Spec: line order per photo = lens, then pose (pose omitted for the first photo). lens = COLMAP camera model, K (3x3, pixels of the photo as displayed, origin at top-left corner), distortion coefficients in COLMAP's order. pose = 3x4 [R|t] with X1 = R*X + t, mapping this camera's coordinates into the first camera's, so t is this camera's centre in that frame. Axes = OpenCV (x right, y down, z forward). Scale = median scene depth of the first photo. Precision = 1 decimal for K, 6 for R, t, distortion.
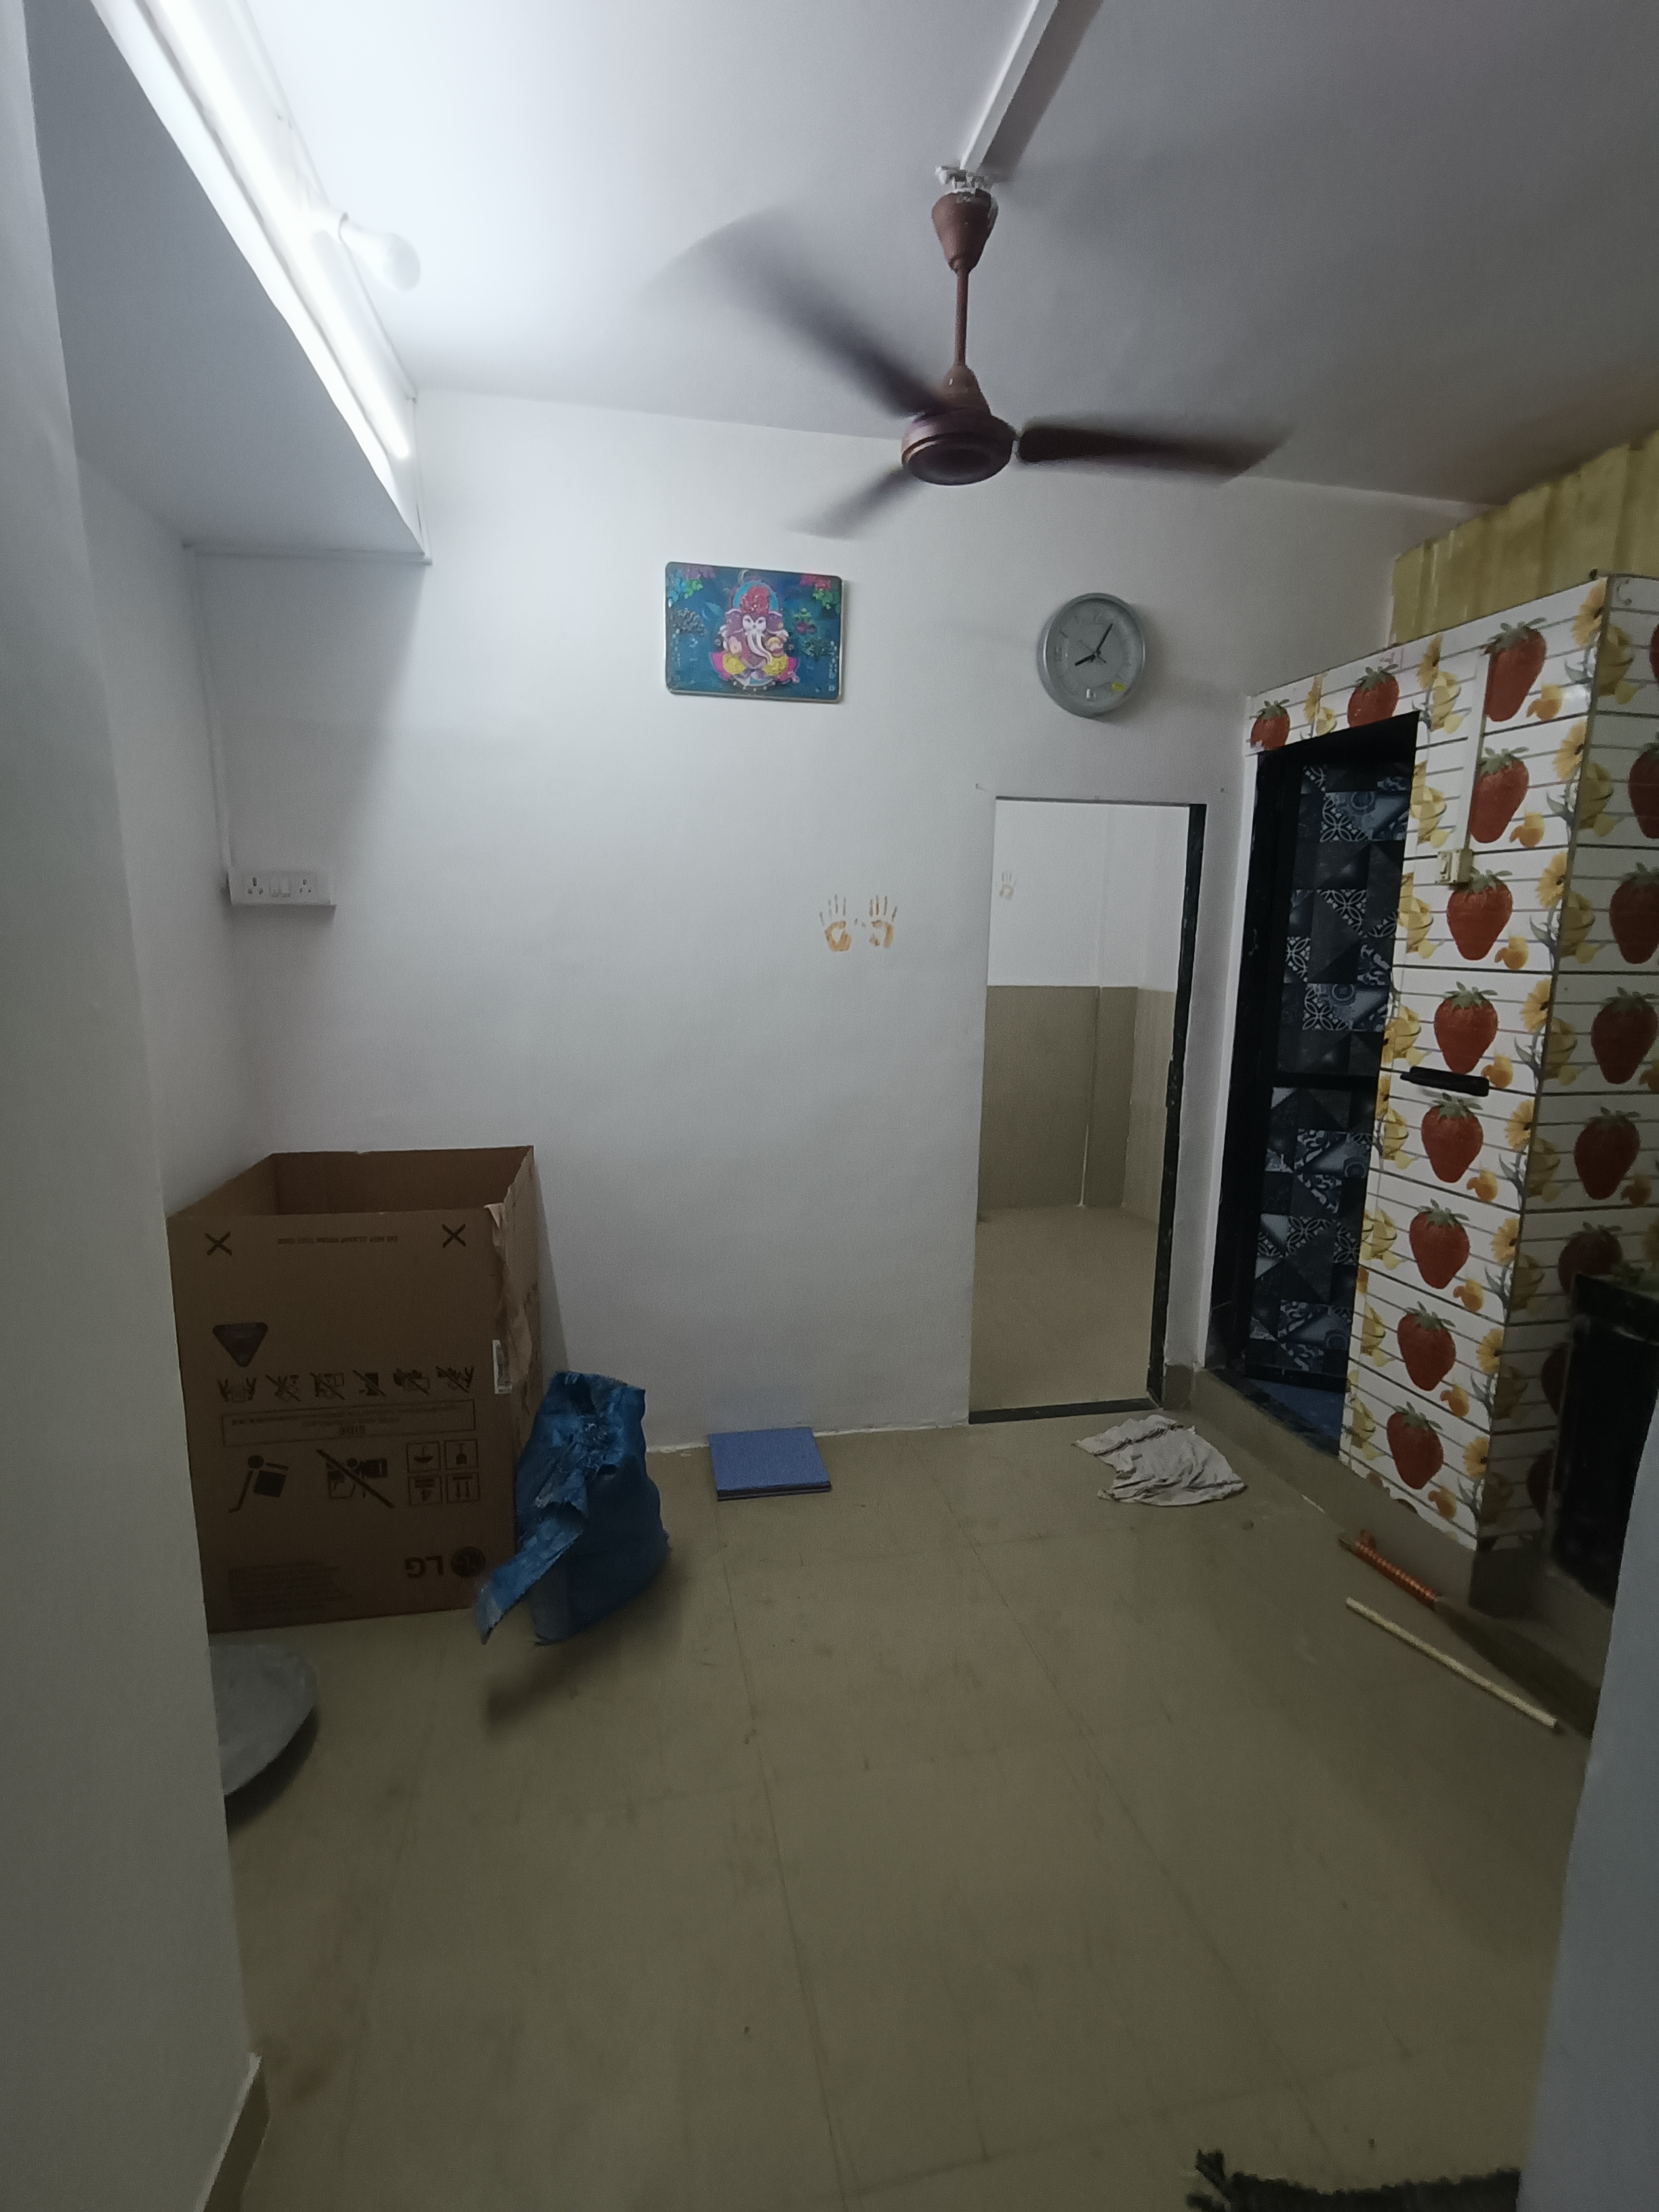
lens RADIAL K [[1028.6, 0, 822.7], [0, 1028.6, 1108.2], [0, 0, 1]] dist [0.004158, -0.000782]
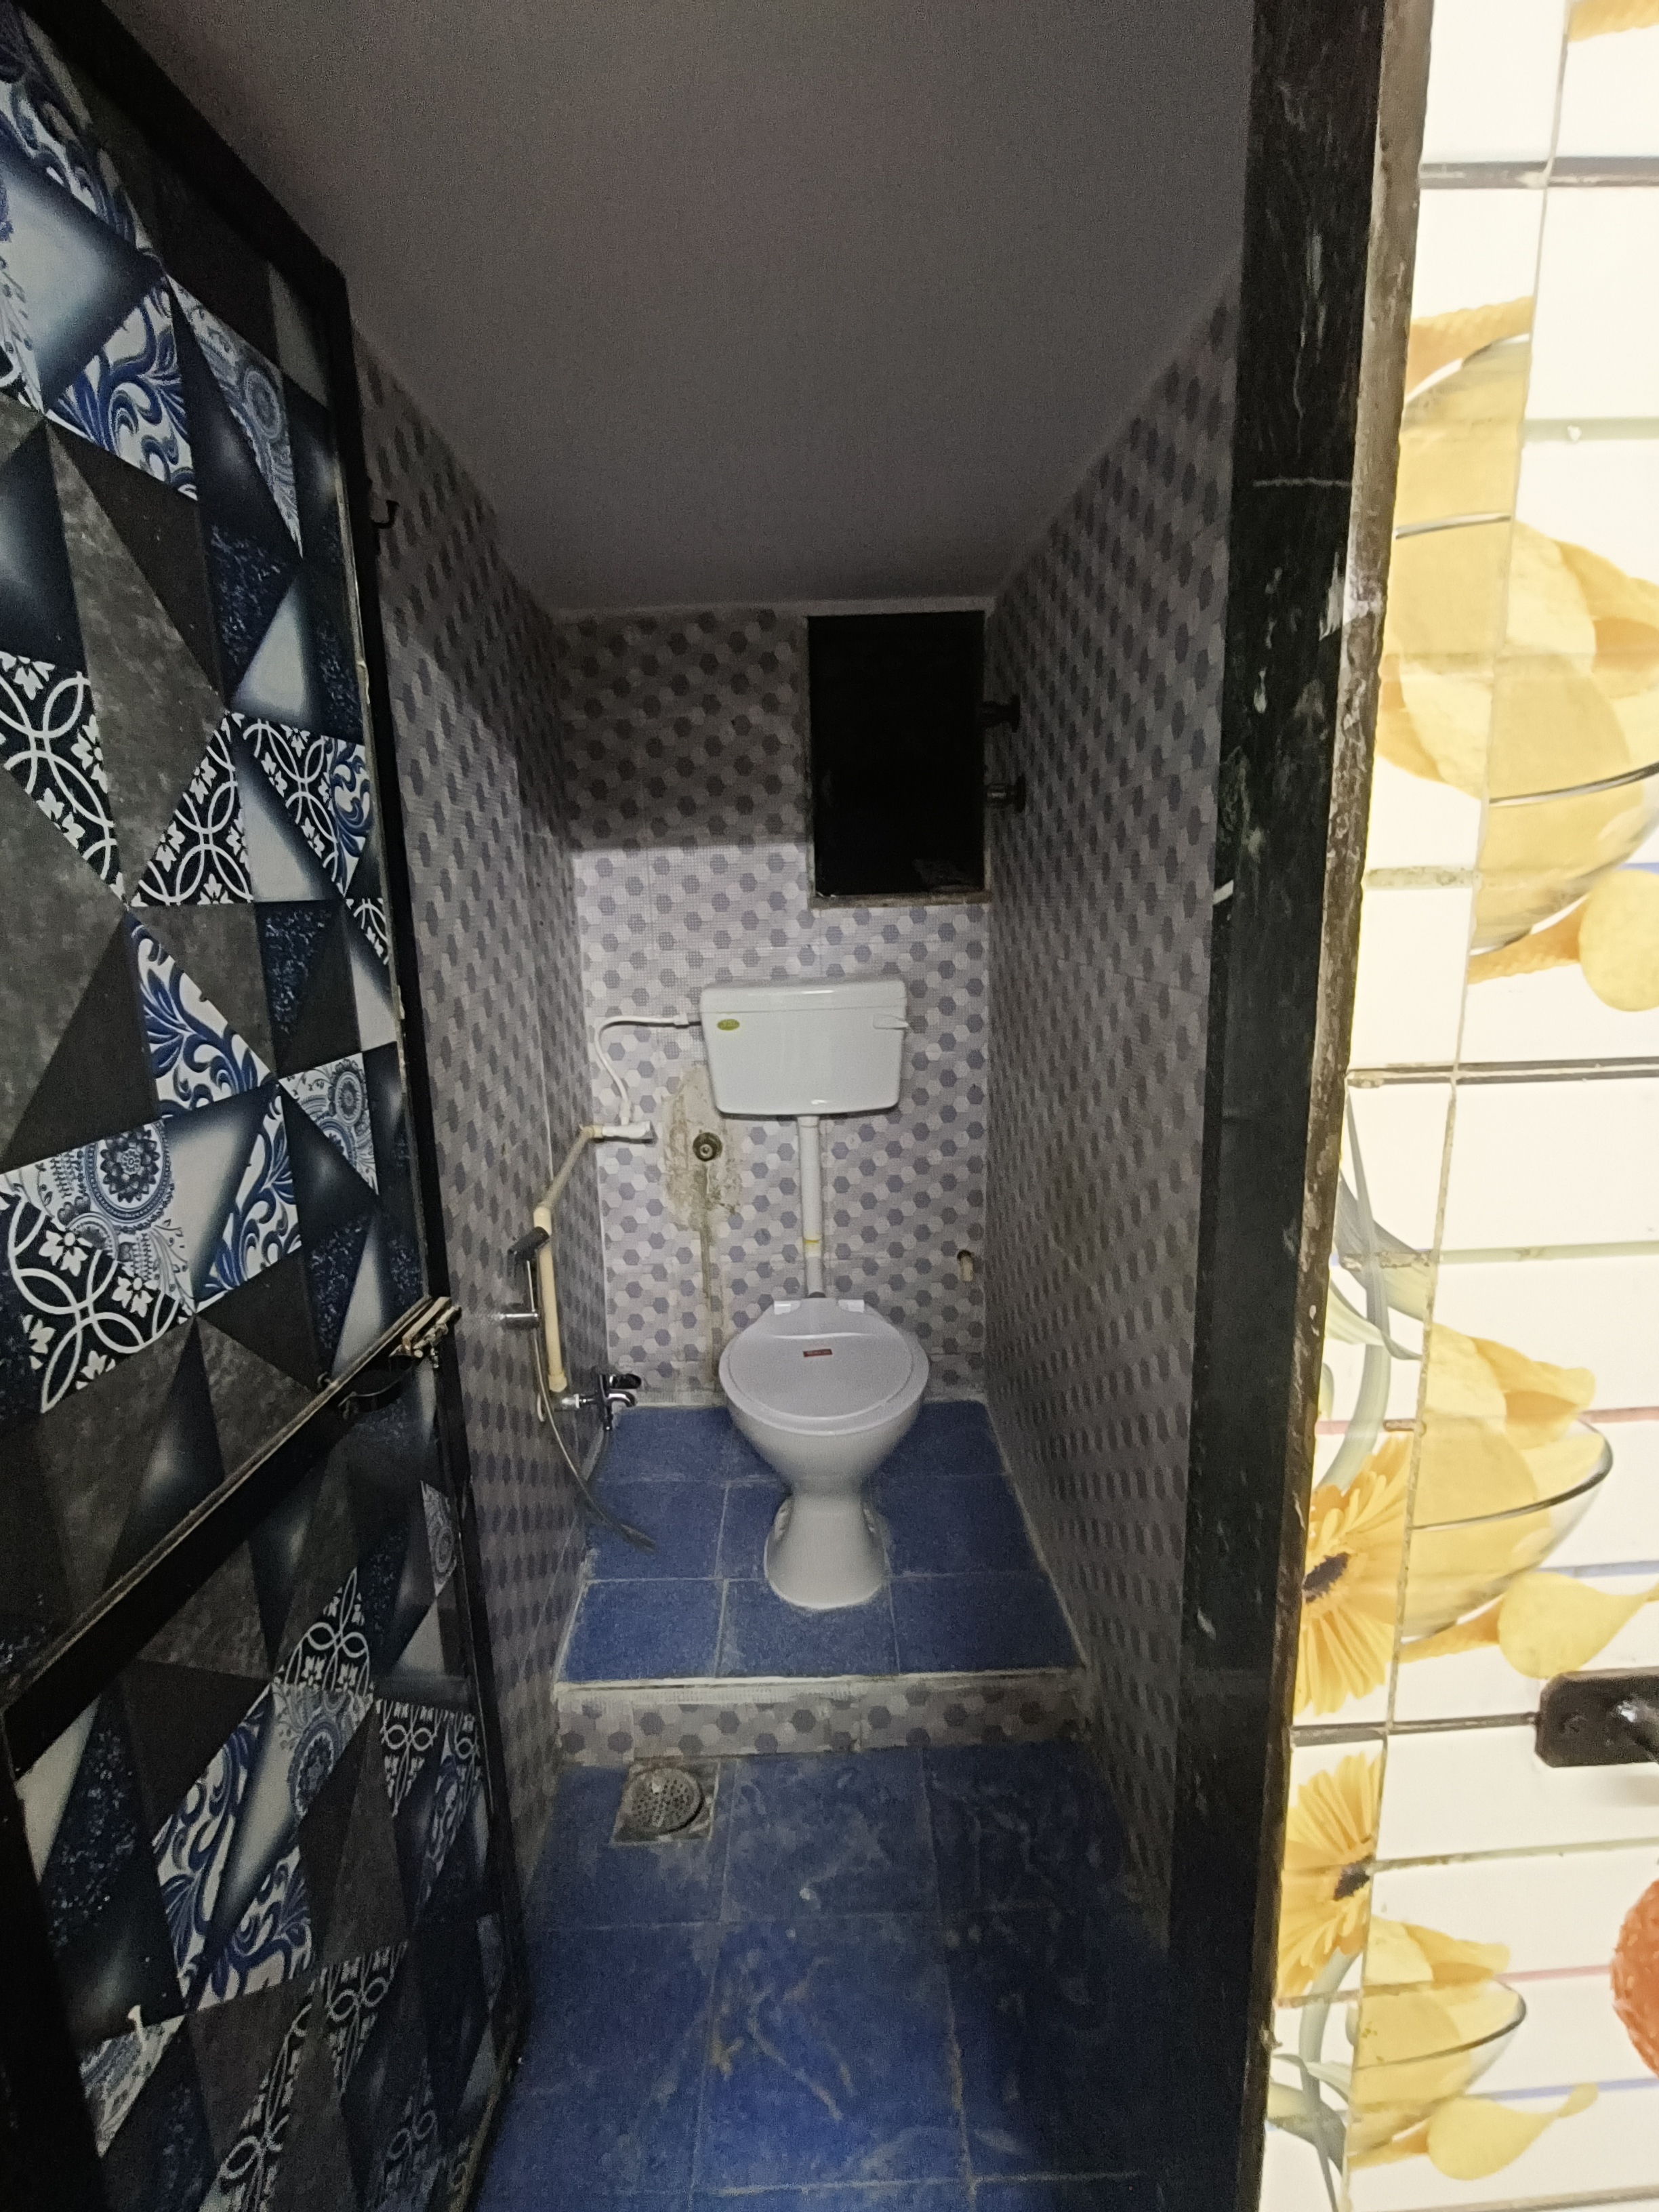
lens RADIAL K [[1028.6, 0, 847.6], [0, 1028.6, 1158.1], [0, 0, 1]] dist [0.004158, -0.000782]
pose [[0.143157, -0.234731, 0.961461, 0.438513], [0.182472, 0.961073, 0.207467, -0.179025], [-0.972733, 0.145739, 0.180416, 1.110643]]
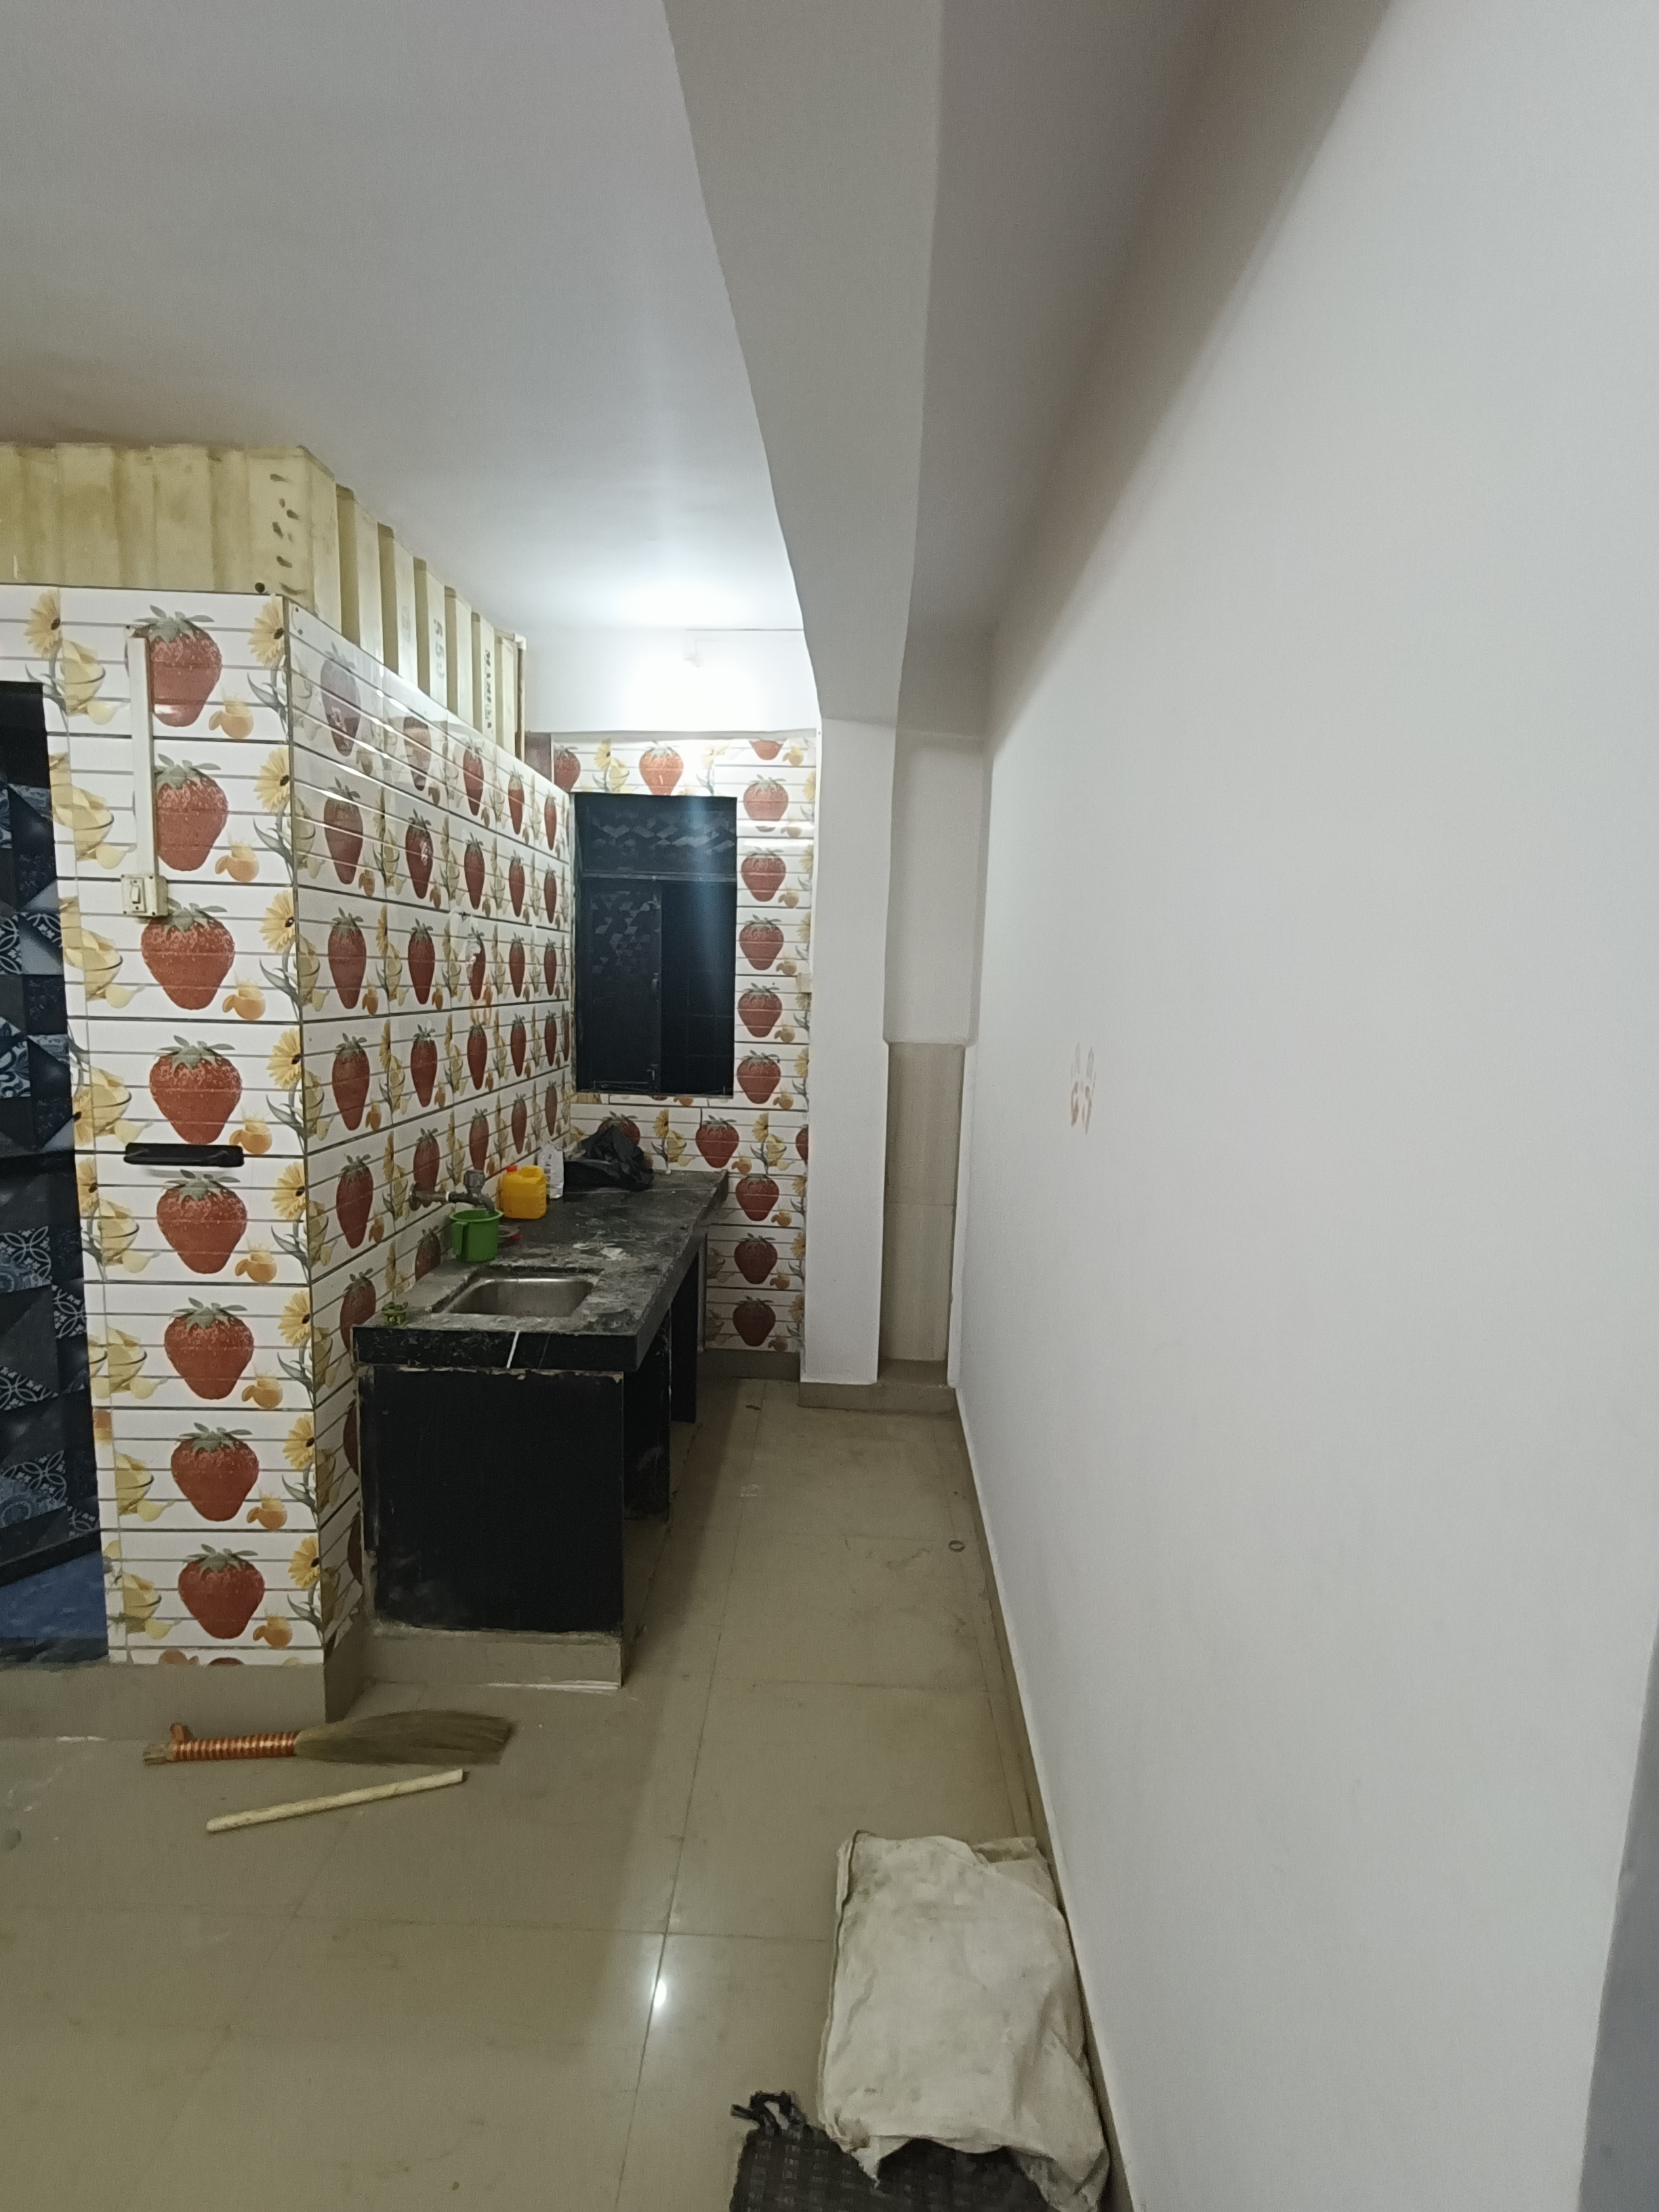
lens RADIAL K [[1028.6, 0, 829.4], [0, 1028.6, 1108.8], [0, 0, 1]] dist [0.004158, -0.000782]
pose [[0.218015, -0.135928, 0.966433, -0.073872], [0.140332, 0.984329, 0.106788, -0.078640], [-0.965804, 0.112340, 0.233673, 0.304200]]
